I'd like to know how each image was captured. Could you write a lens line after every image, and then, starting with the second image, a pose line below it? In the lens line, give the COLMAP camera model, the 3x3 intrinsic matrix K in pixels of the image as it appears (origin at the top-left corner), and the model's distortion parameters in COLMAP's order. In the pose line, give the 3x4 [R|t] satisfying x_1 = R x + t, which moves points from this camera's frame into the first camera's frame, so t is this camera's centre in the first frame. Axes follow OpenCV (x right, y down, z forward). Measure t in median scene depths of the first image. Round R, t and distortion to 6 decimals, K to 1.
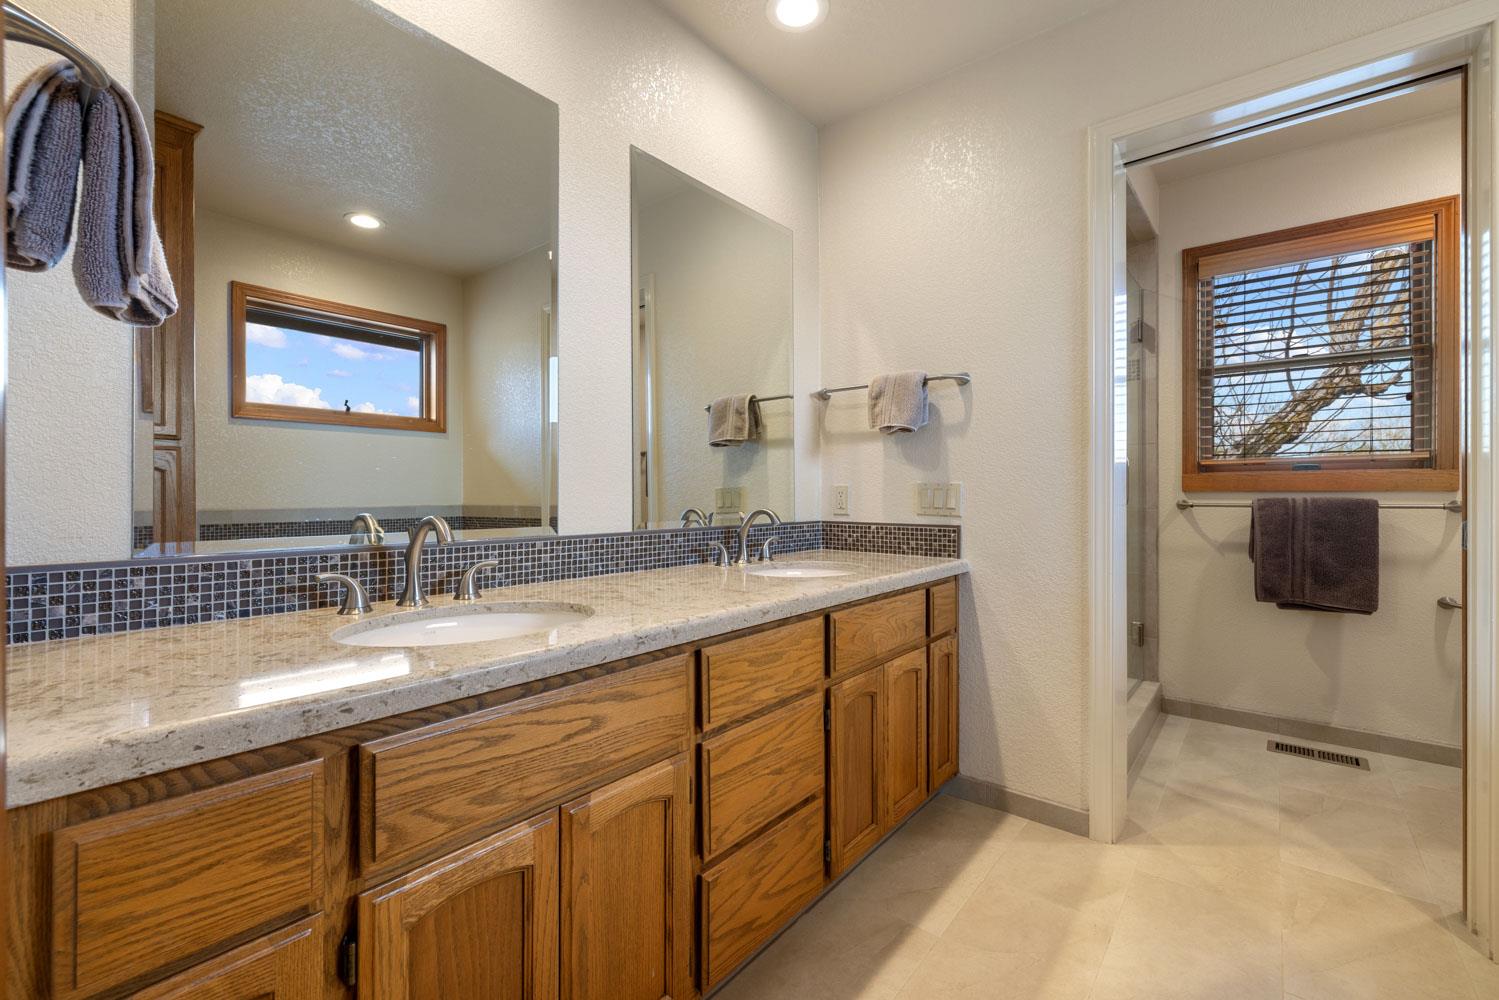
lens RADIAL K [[631.0, 0, 750.5], [0, 631.0, 497.9], [0, 0, 1]] dist [-0.002314, -0.000364]
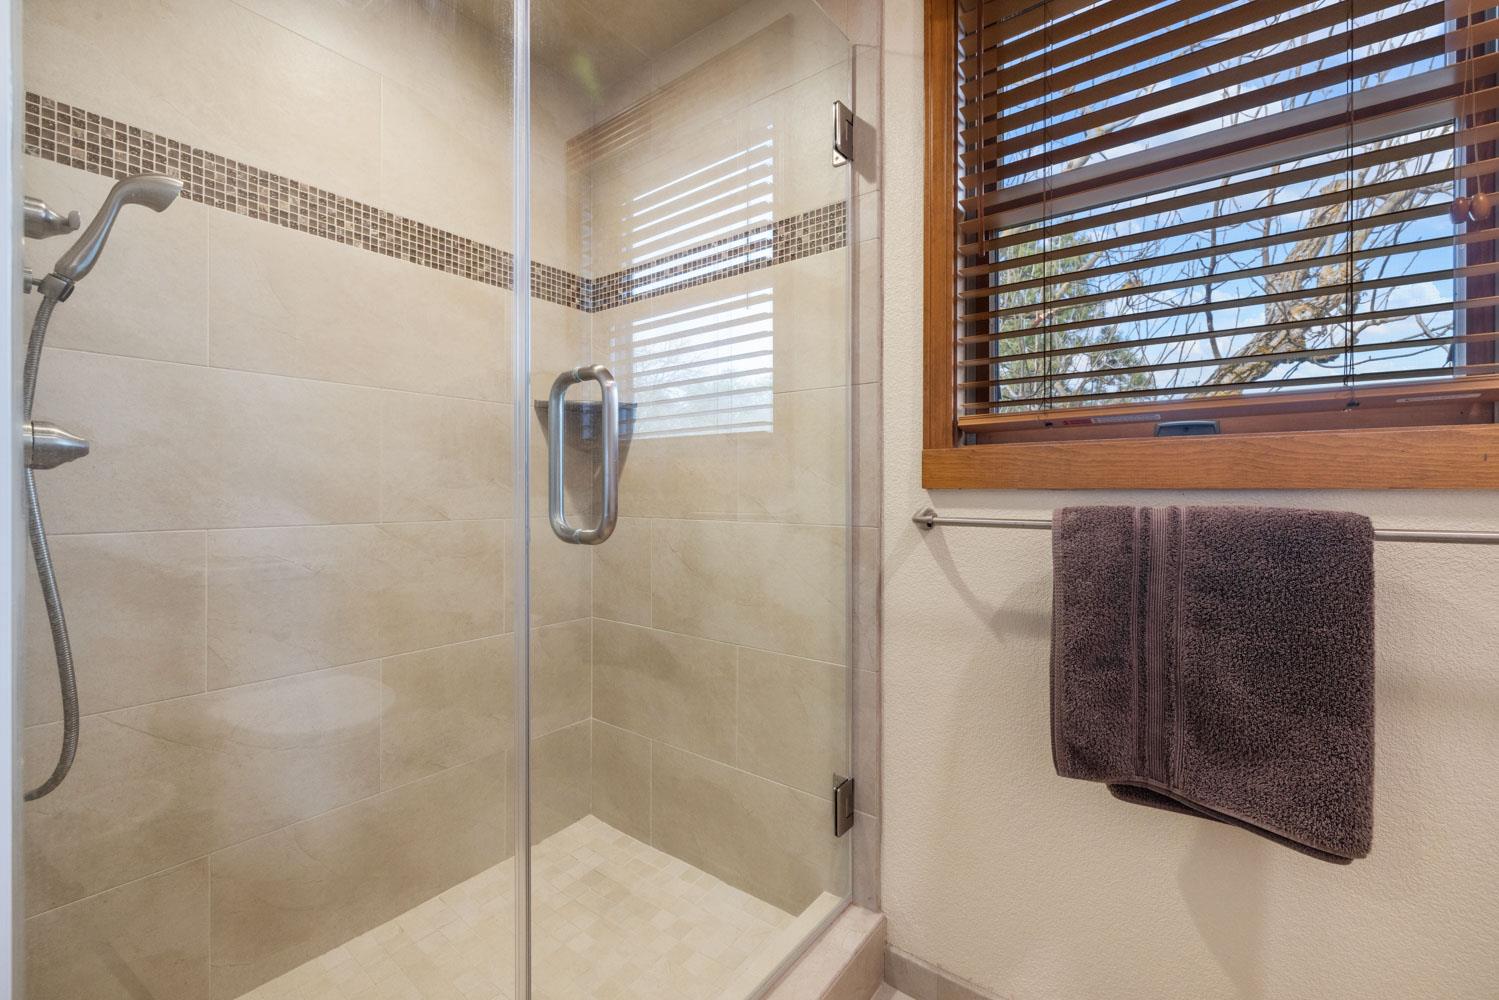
lens RADIAL K [[631.0, 0, 747.3], [0, 631.0, 494.5], [0, 0, 1]] dist [-0.002314, -0.000364]
pose [[0.998802, 0.001120, 0.048919, 0.604016], [-0.001318, 0.999991, 0.004009, -0.008474], [-0.048914, -0.004069, 0.998795, 0.634160]]
